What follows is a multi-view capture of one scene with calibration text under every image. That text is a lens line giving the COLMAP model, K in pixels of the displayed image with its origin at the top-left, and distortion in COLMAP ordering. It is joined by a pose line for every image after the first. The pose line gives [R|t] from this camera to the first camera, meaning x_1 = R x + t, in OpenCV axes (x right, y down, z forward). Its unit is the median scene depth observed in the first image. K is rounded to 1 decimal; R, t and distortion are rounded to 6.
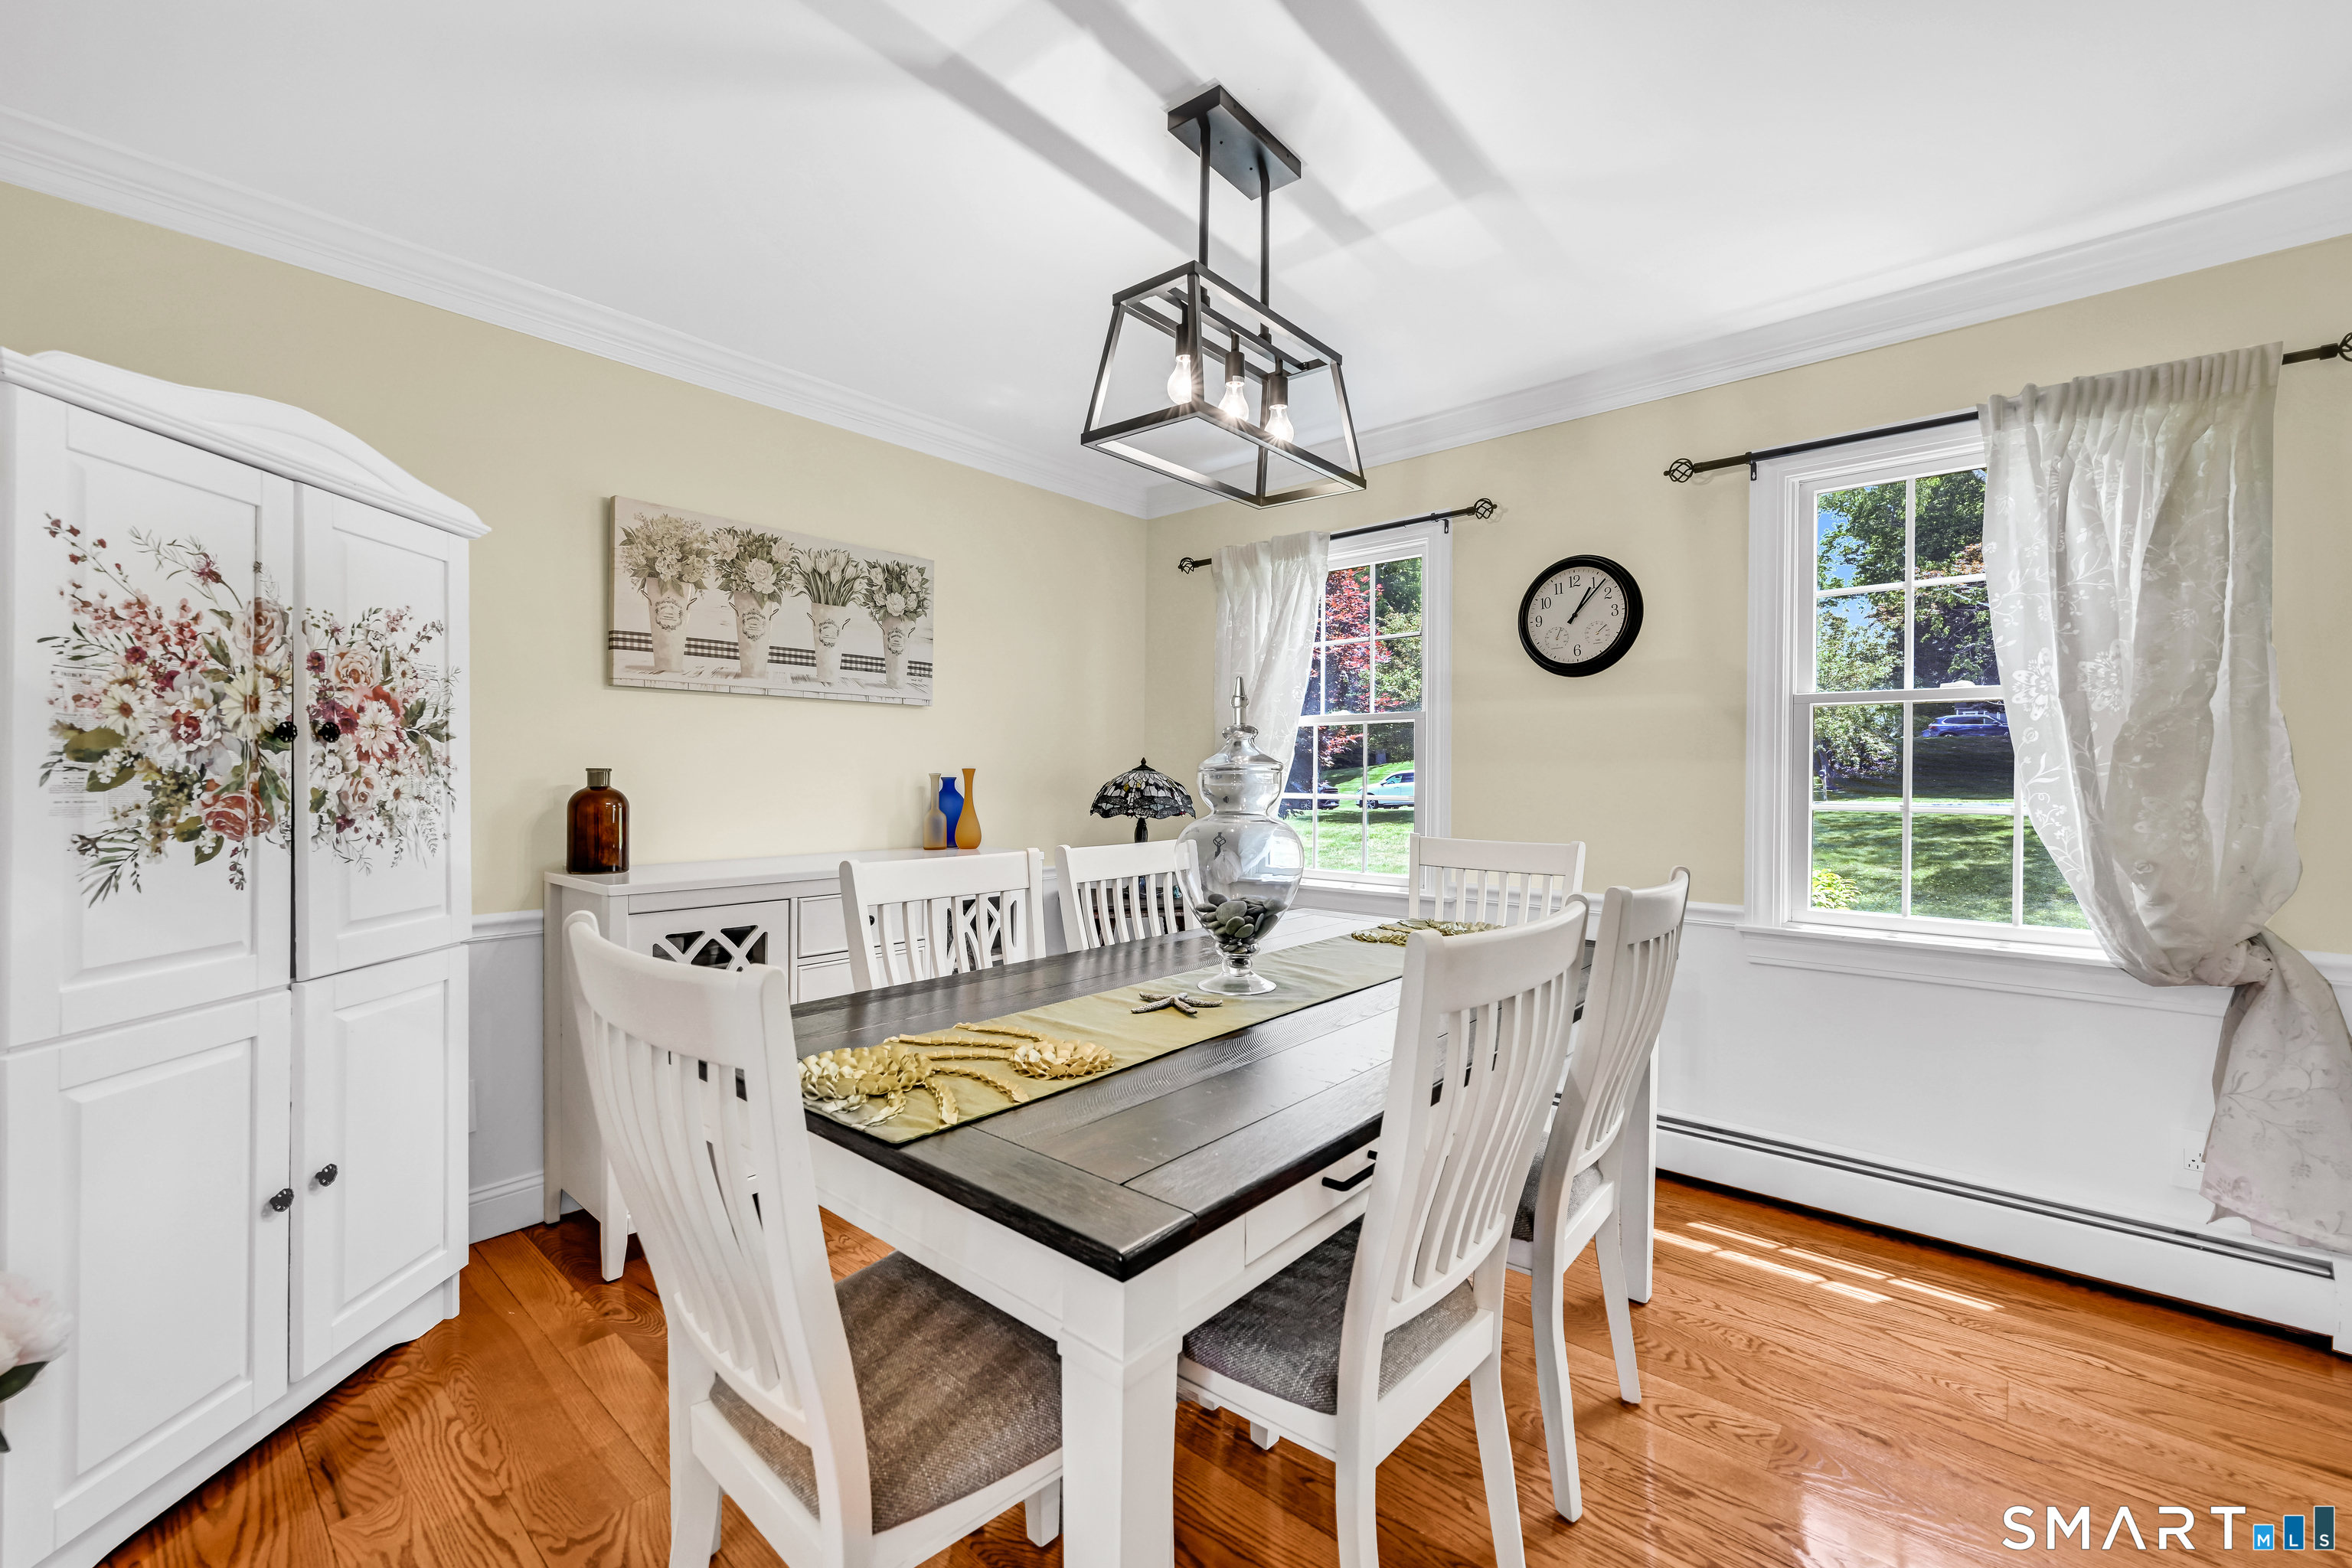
lens RADIAL K [[937.6, 0, 1174.9], [0, 937.6, 785.2], [0, 0, 1]] dist [-0.002935, -0.000431]
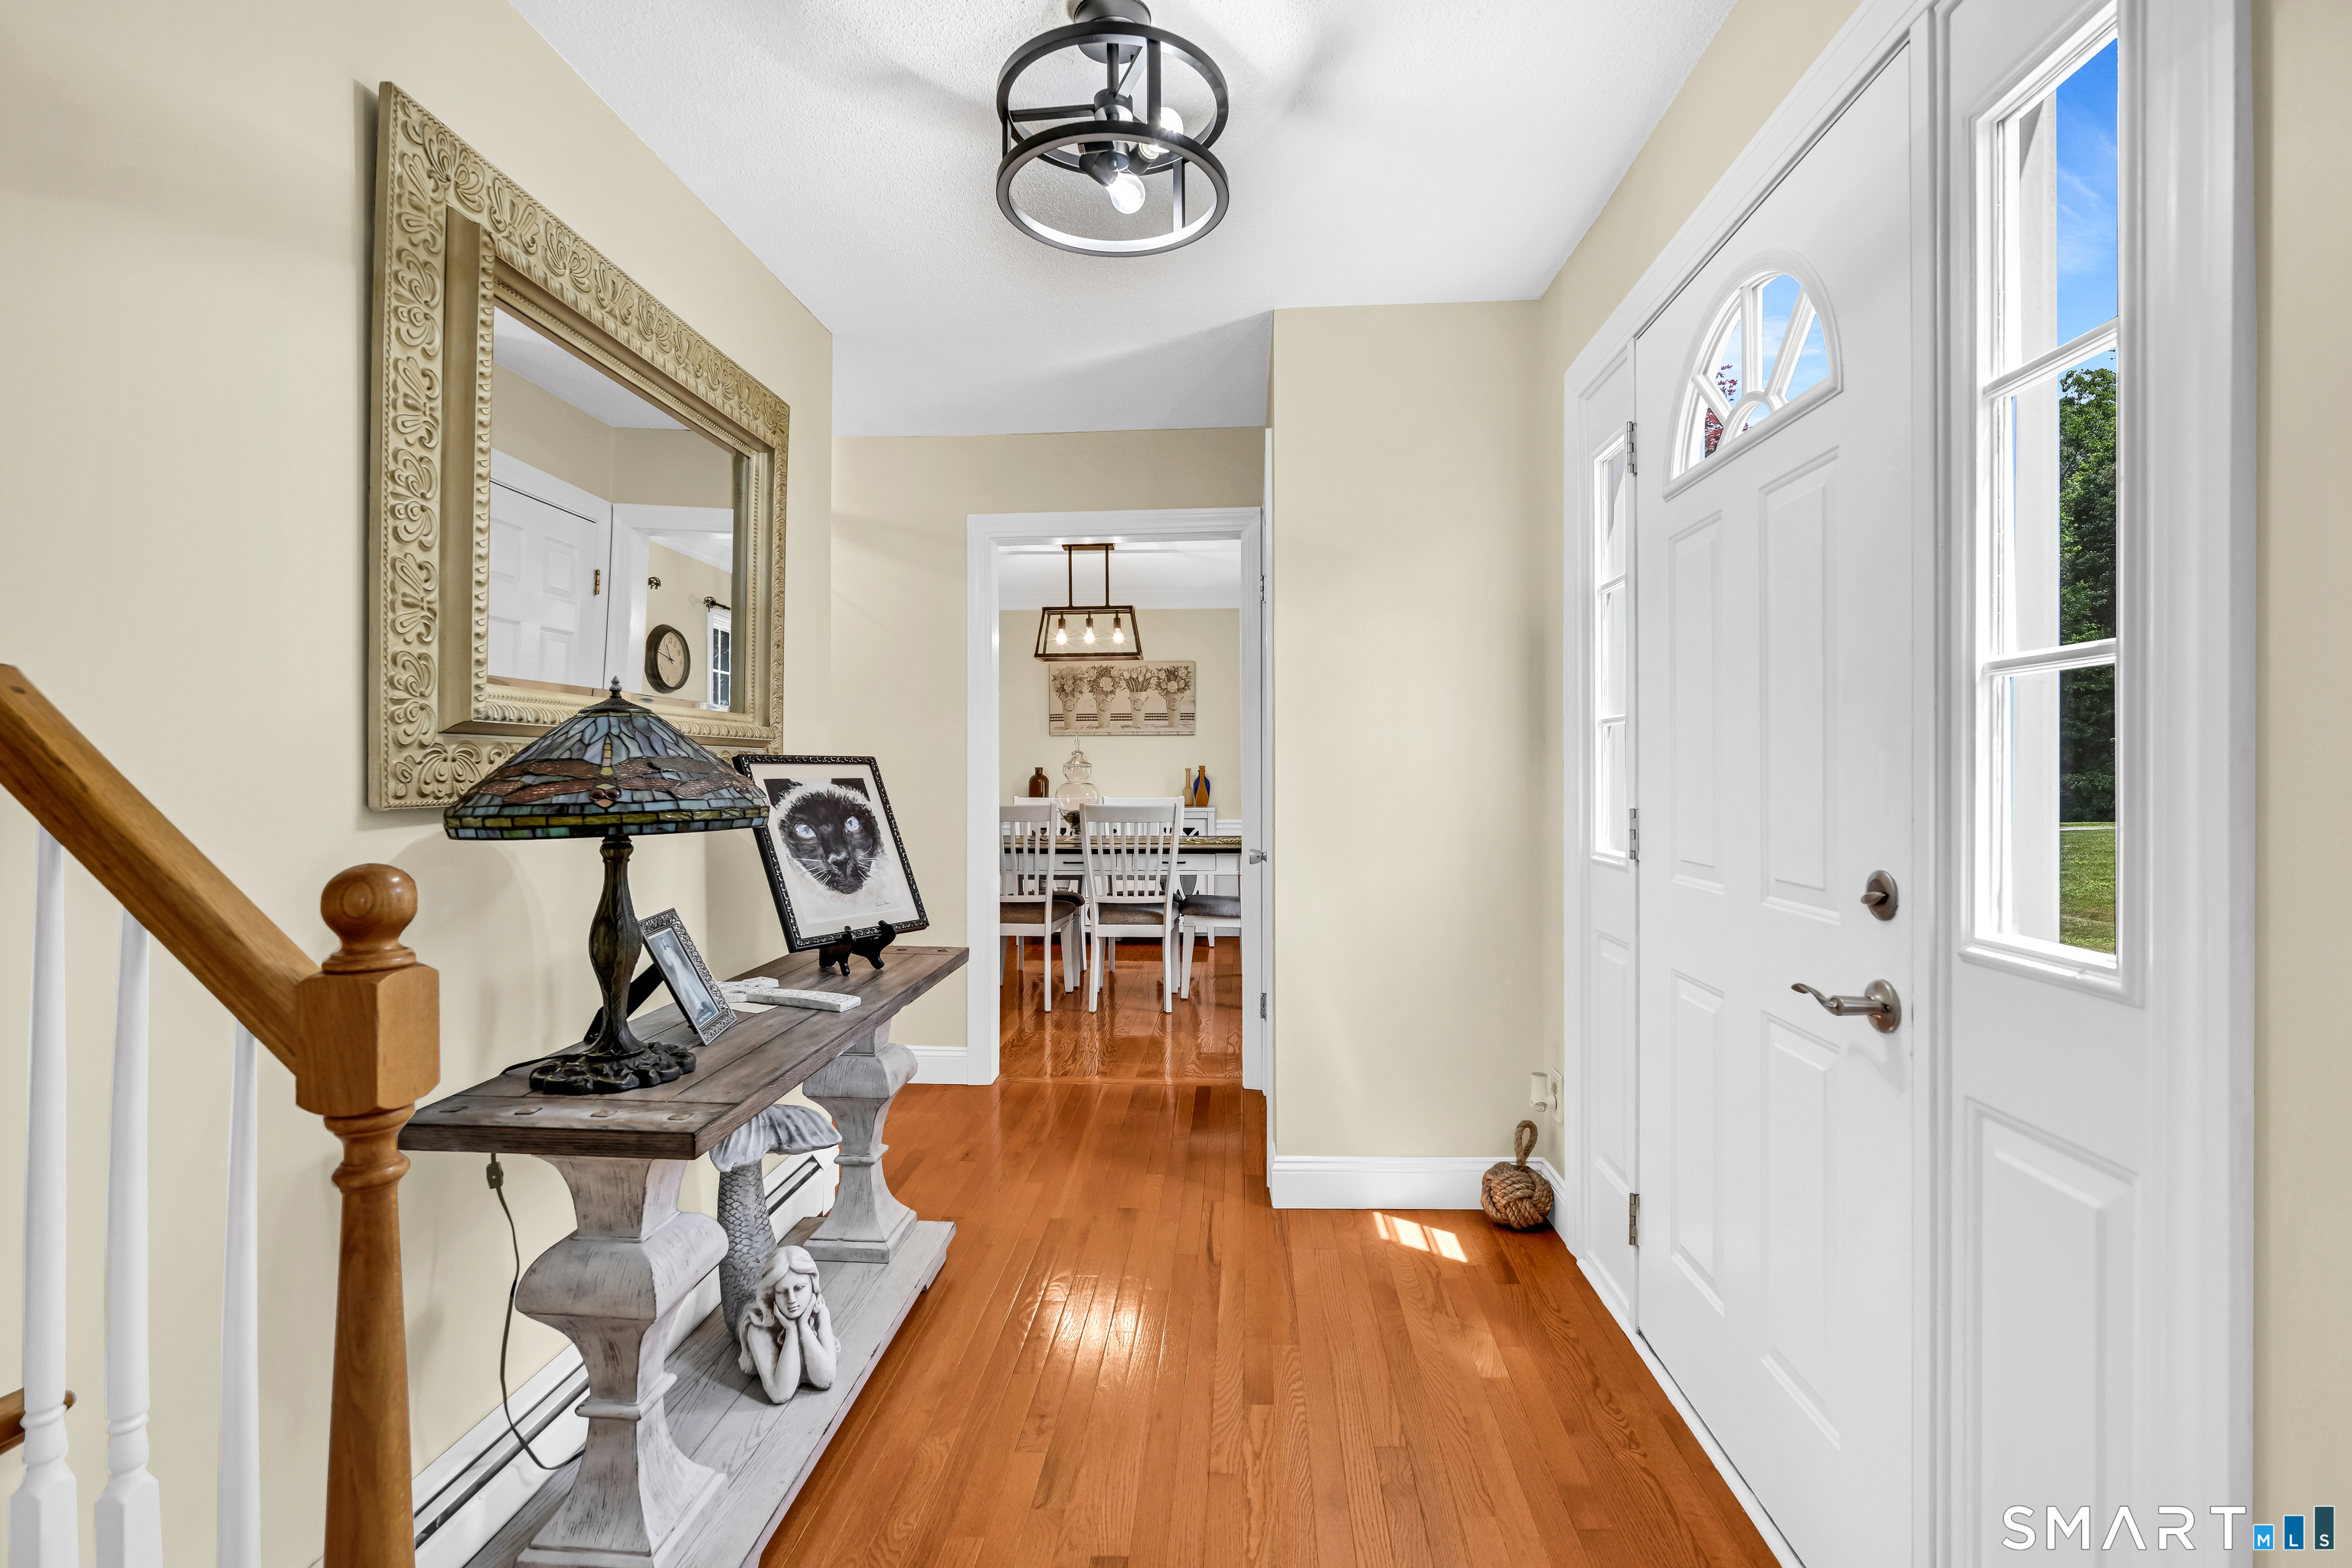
lens RADIAL K [[1095.6, 0, 1172.9], [0, 1095.6, 768.0], [0, 0, 1]] dist [-0.000884, -0.001065]
pose [[0.599285, -0.000709, -0.800535, 1.484854], [-0.004736, 0.999979, -0.004432, -0.003631], [0.800522, 0.006448, 0.599269, -0.399755]]
